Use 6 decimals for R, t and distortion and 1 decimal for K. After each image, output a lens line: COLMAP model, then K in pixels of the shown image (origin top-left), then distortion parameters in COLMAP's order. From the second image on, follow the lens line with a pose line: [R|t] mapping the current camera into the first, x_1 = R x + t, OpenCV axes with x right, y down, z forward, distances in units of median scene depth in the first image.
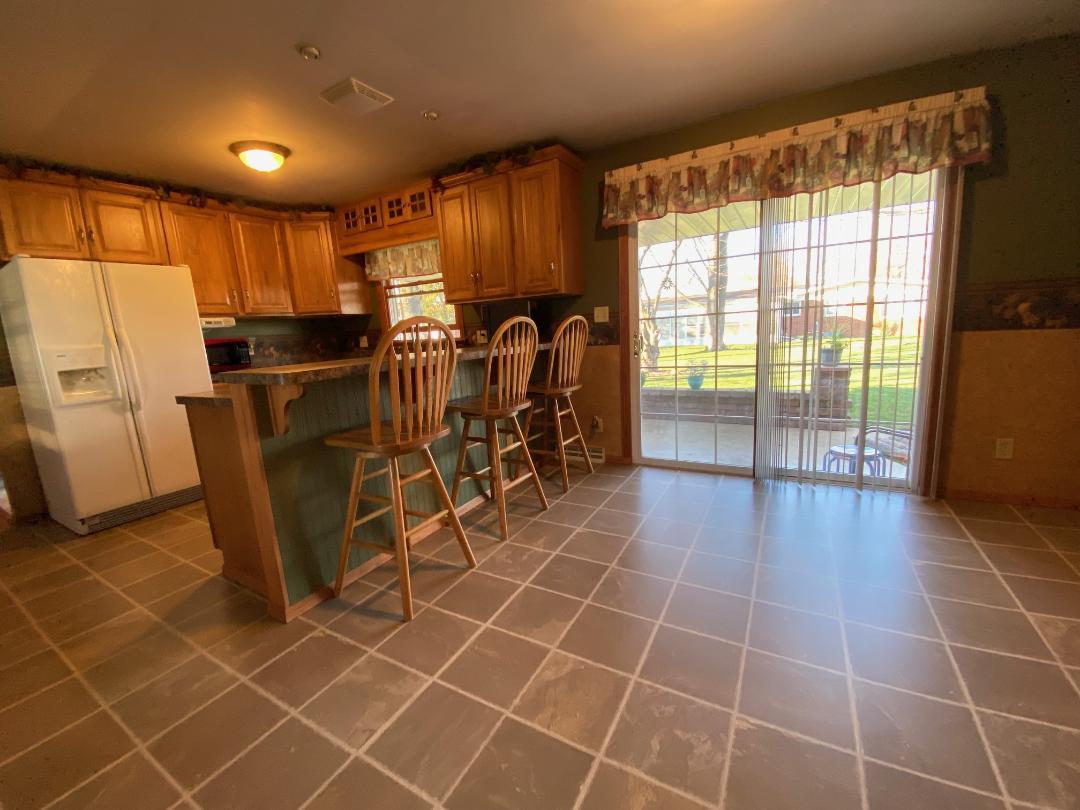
lens RADIAL K [[438.3, 0, 540.7], [0, 438.3, 409.5], [0, 0, 1]] dist [-0.019969, -0.006399]
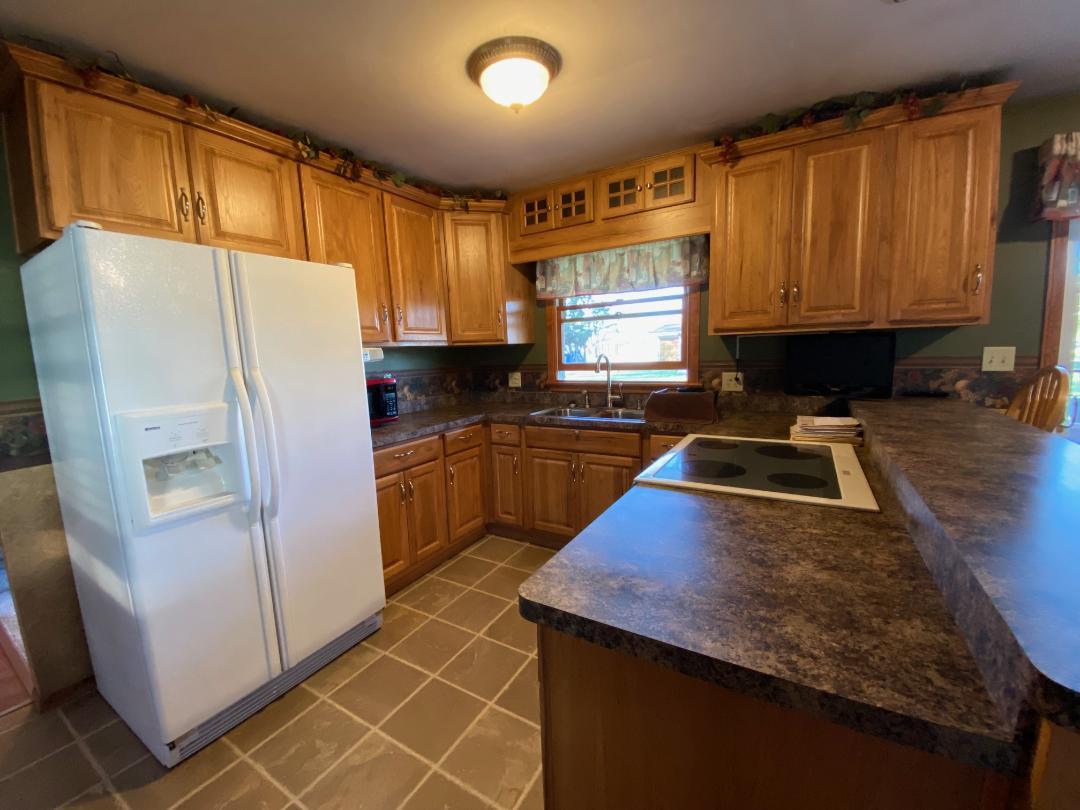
lens RADIAL K [[438.3, 0, 538.8], [0, 438.3, 408.4], [0, 0, 1]] dist [-0.019969, -0.006399]
pose [[0.999454, 0.019645, -0.026583, -0.466903], [-0.021064, 0.998308, -0.054198, -0.091651], [0.025474, 0.054728, 0.998176, 0.355023]]
